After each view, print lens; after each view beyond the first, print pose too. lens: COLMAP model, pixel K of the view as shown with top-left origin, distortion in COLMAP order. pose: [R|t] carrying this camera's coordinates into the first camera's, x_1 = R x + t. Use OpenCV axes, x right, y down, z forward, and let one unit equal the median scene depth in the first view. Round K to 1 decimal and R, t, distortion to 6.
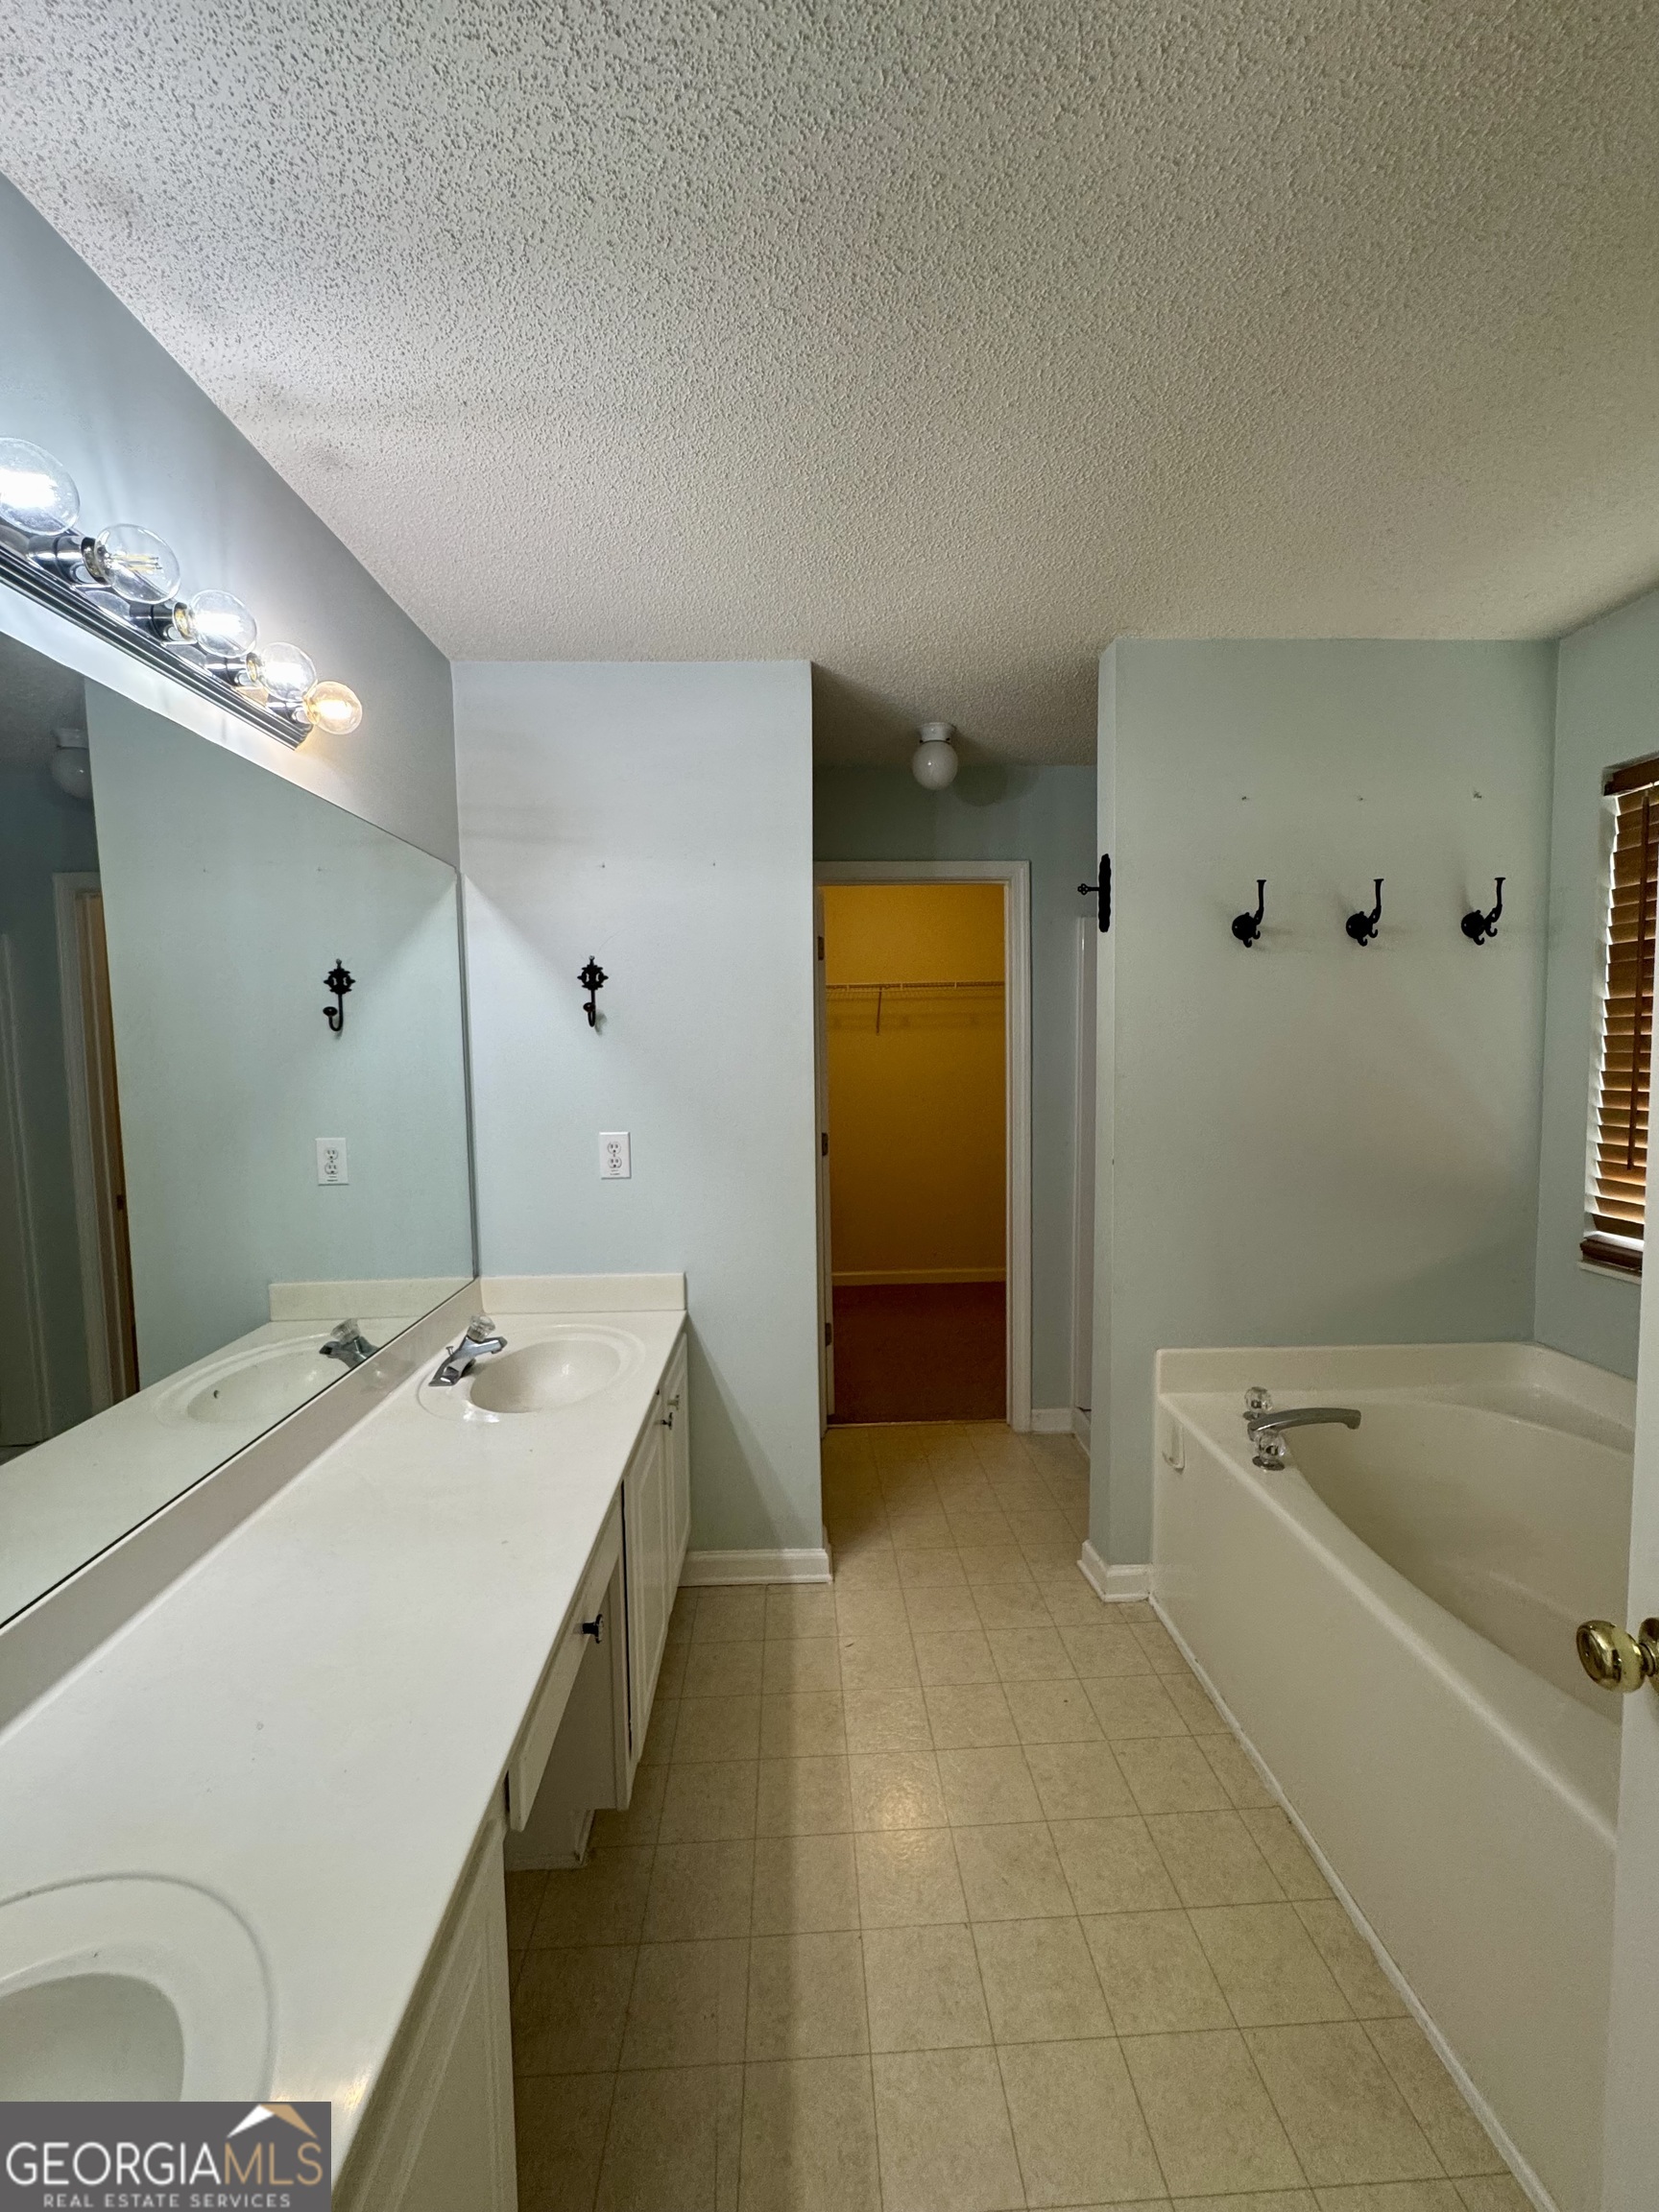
lens RADIAL K [[886.5, 0, 831.8], [0, 886.5, 1105.5], [0, 0, 1]] dist [-0.001617, 0.000418]
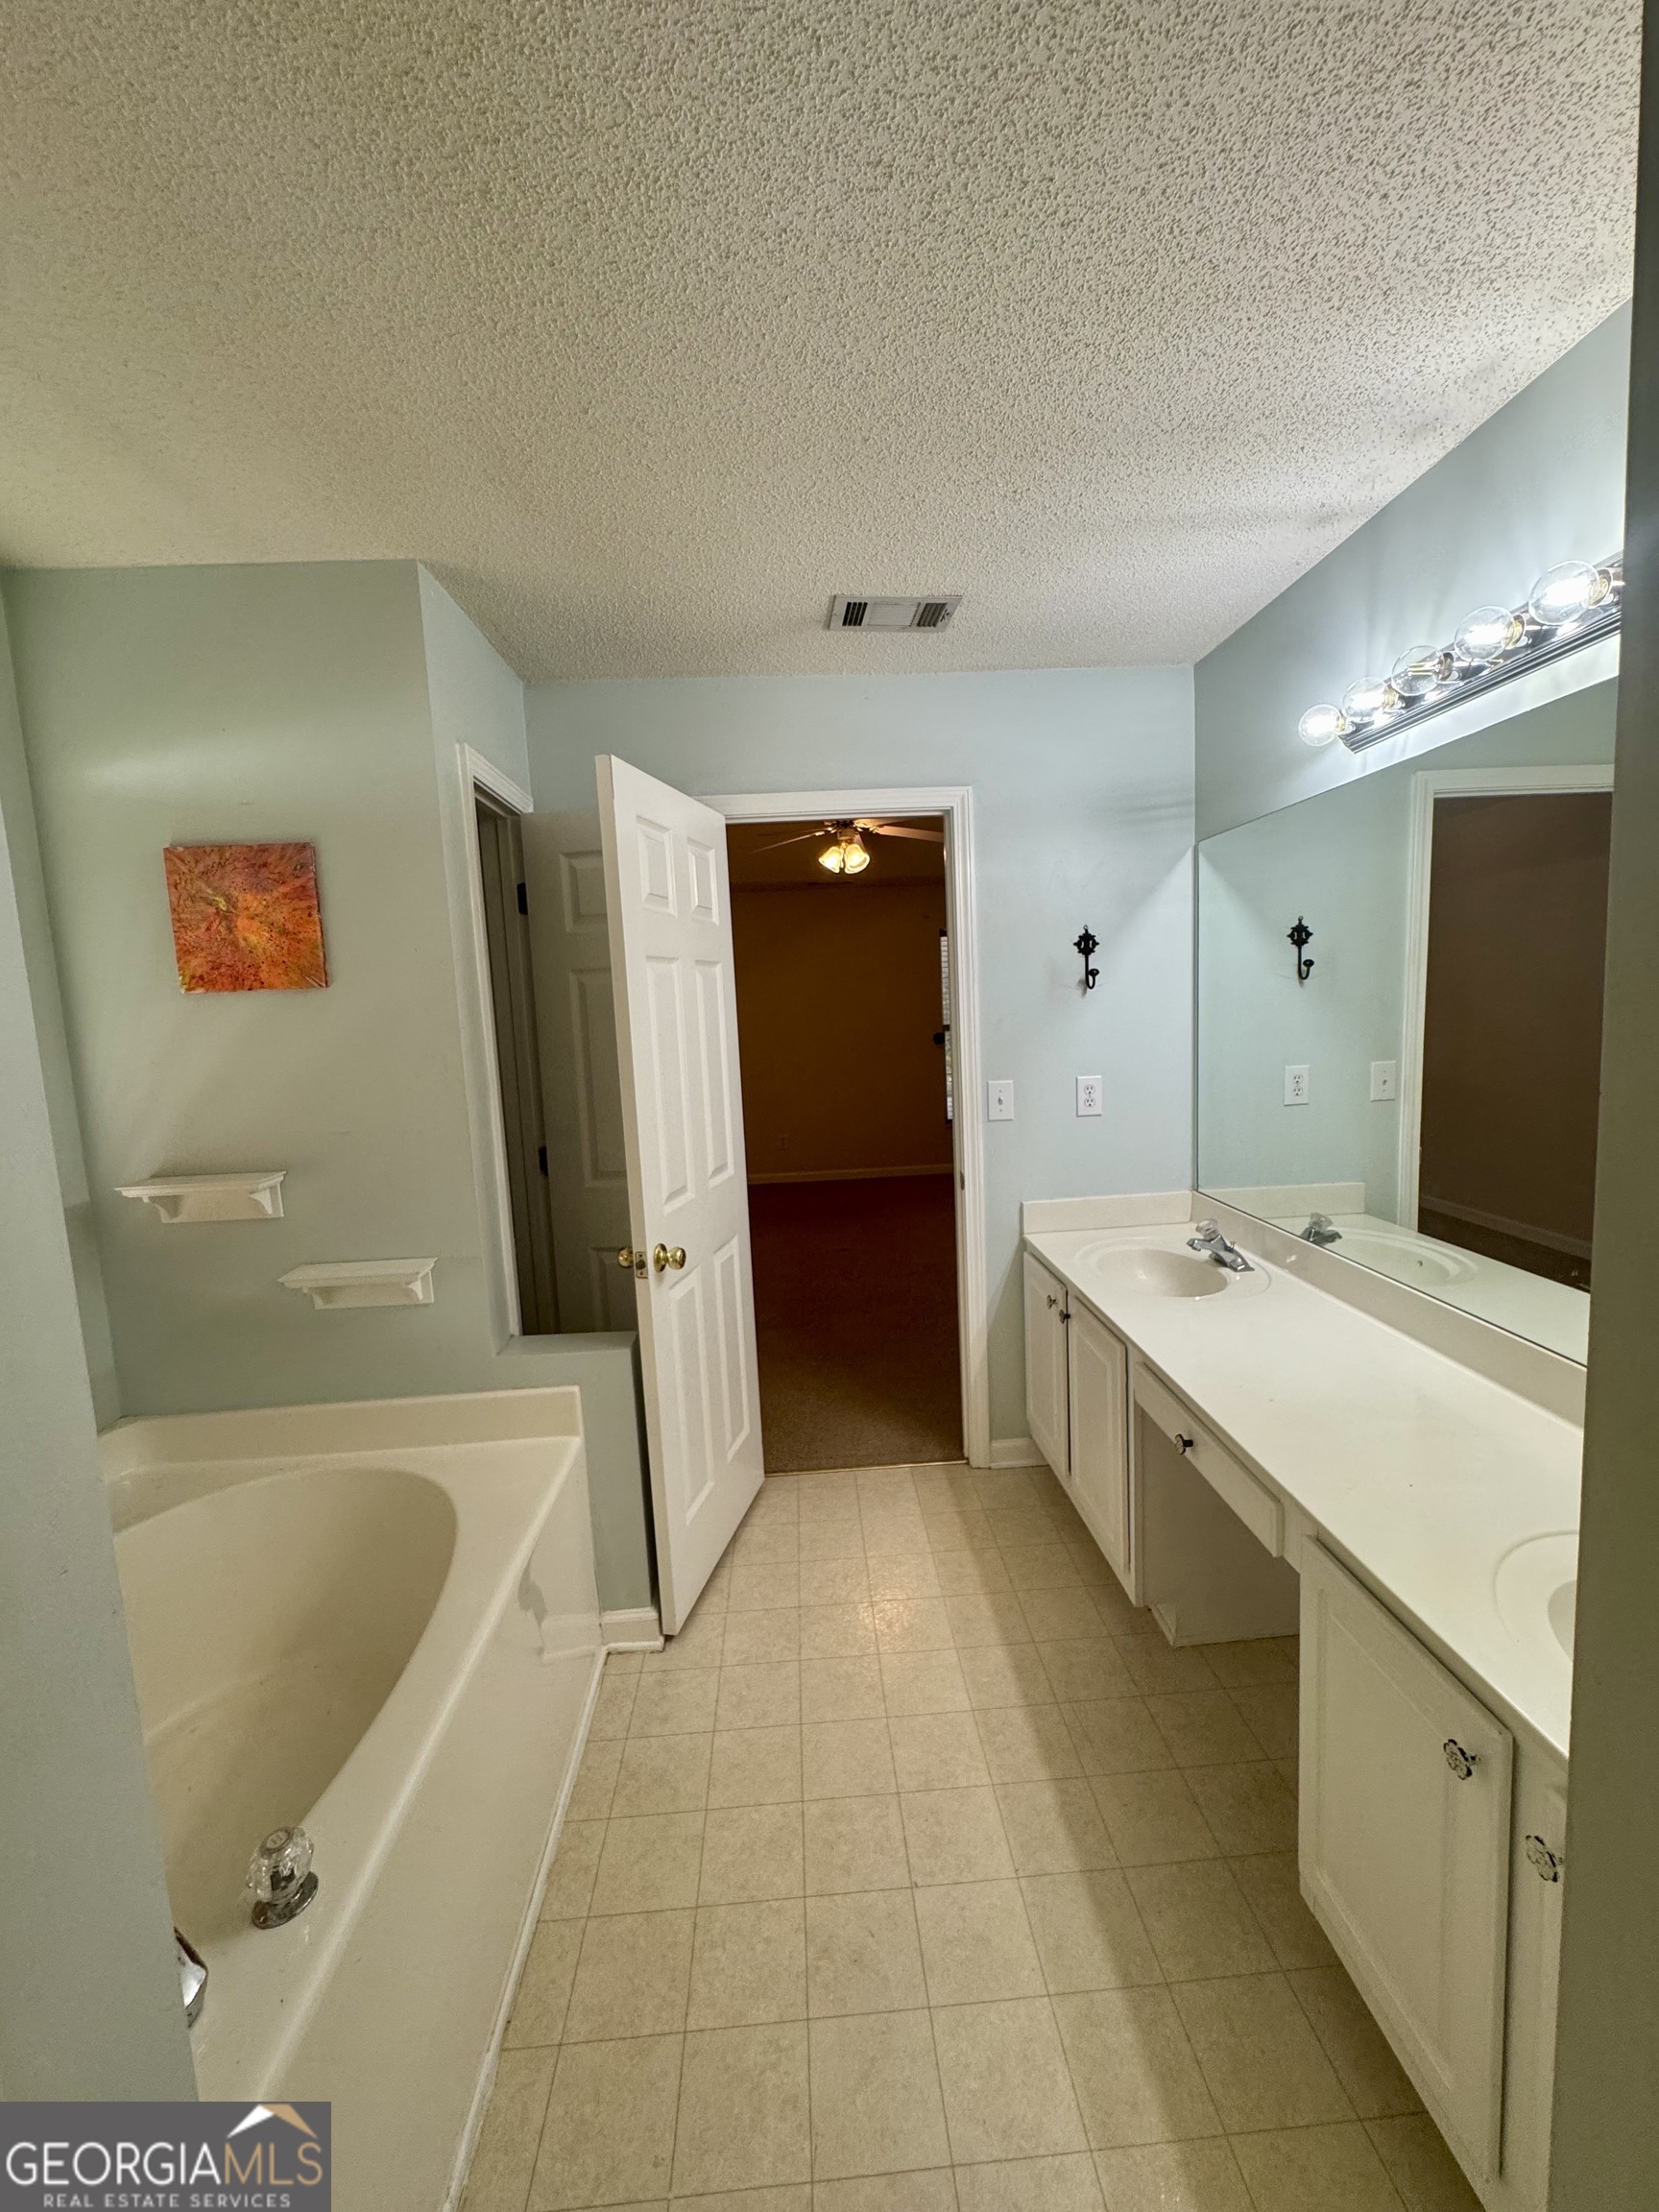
lens RADIAL K [[886.5, 0, 831.8], [0, 886.5, 1105.5], [0, 0, 1]] dist [-0.001617, 0.000418]
pose [[-0.997897, 0.064826, -0.000419, 0.173486], [0.063647, 0.980940, 0.183589, -0.142743], [0.012313, 0.183176, -0.983003, 1.682166]]
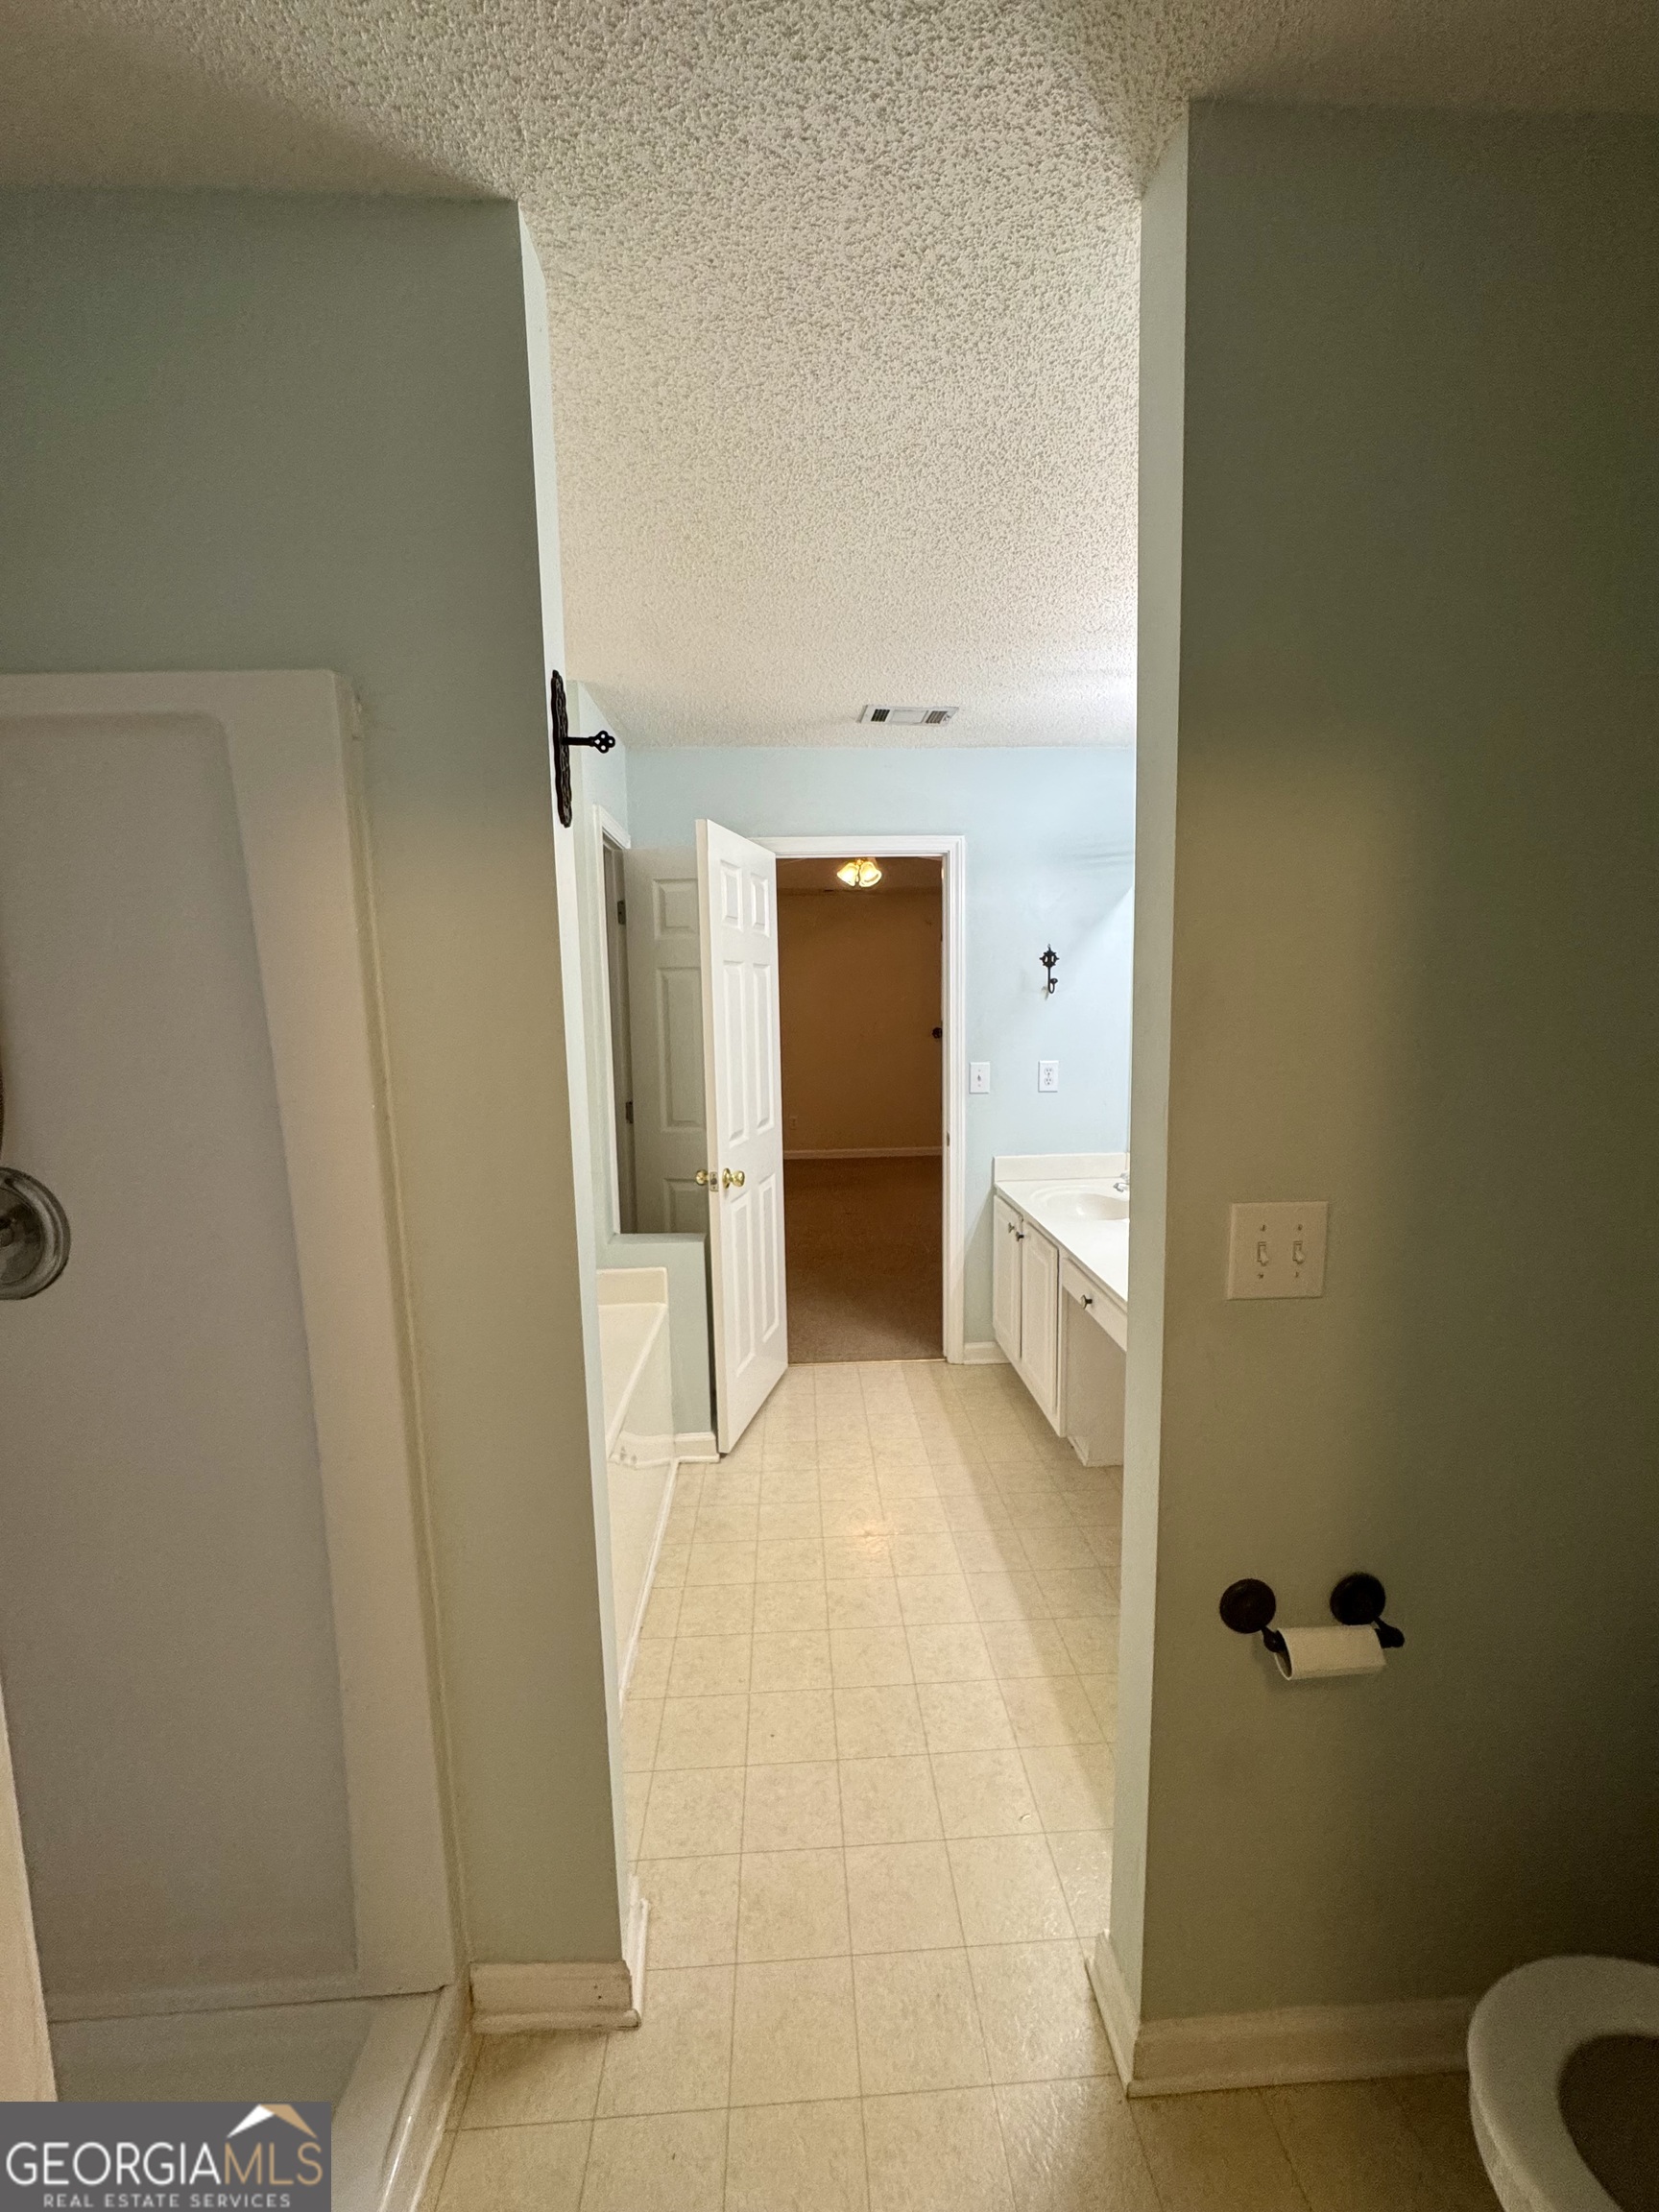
lens RADIAL K [[886.5, 0, 831.8], [0, 886.5, 1105.5], [0, 0, 1]] dist [-0.001617, 0.000418]
pose [[-0.999412, 0.034274, -0.000981, 0.219741], [0.033467, 0.981289, 0.189612, -0.180627], [0.007462, 0.189468, -0.981859, 2.178551]]
